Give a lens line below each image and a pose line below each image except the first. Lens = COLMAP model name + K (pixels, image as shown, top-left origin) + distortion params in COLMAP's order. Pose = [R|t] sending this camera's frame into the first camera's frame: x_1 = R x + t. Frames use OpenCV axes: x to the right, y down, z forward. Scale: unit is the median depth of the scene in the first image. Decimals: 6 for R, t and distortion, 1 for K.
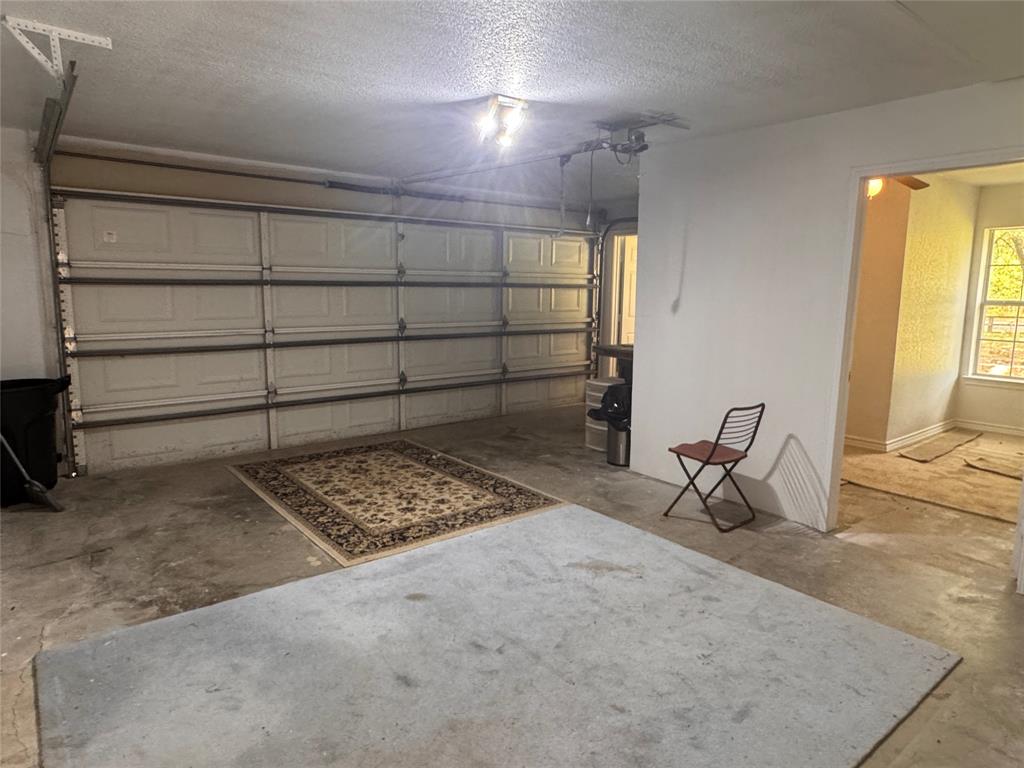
lens RADIAL K [[635.1, 0, 514.5], [0, 635.1, 380.8], [0, 0, 1]] dist [-0.005474, -0.001465]
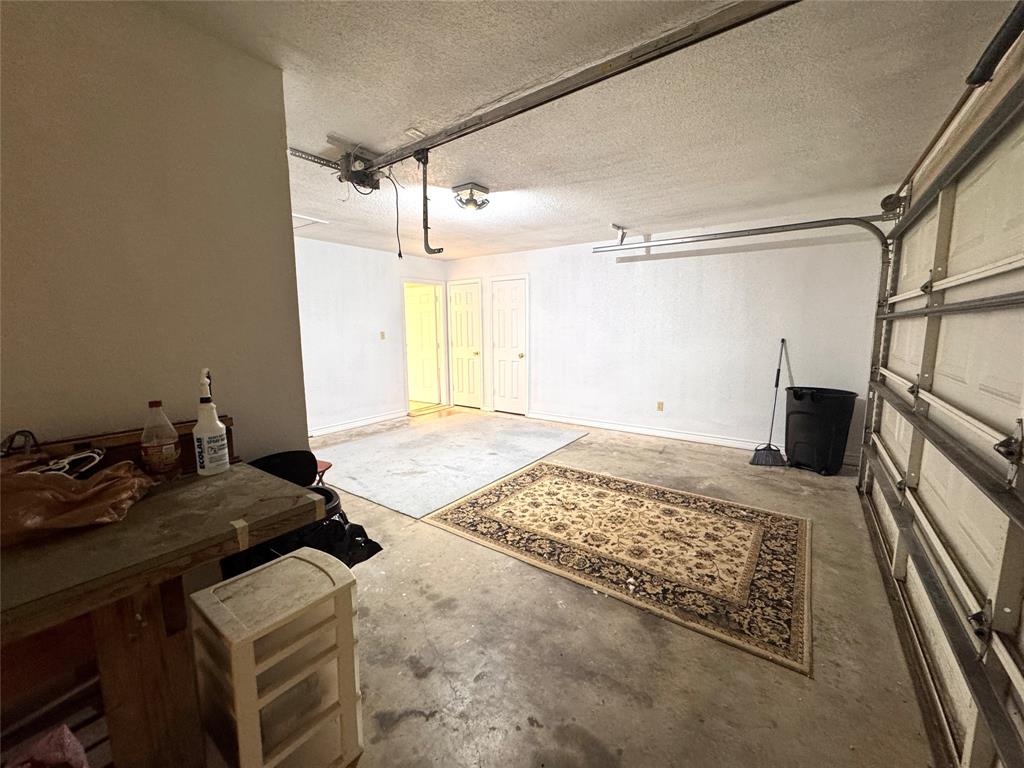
lens RADIAL K [[402.4, 0, 511.7], [0, 402.4, 380.8], [0, 0, 1]] dist [-0.009379, 0.000051]
pose [[-0.963453, 0.030903, -0.266088, 0.113208], [-0.043497, 0.962092, 0.269232, -0.219991], [0.264321, 0.270967, -0.925587, 1.575000]]
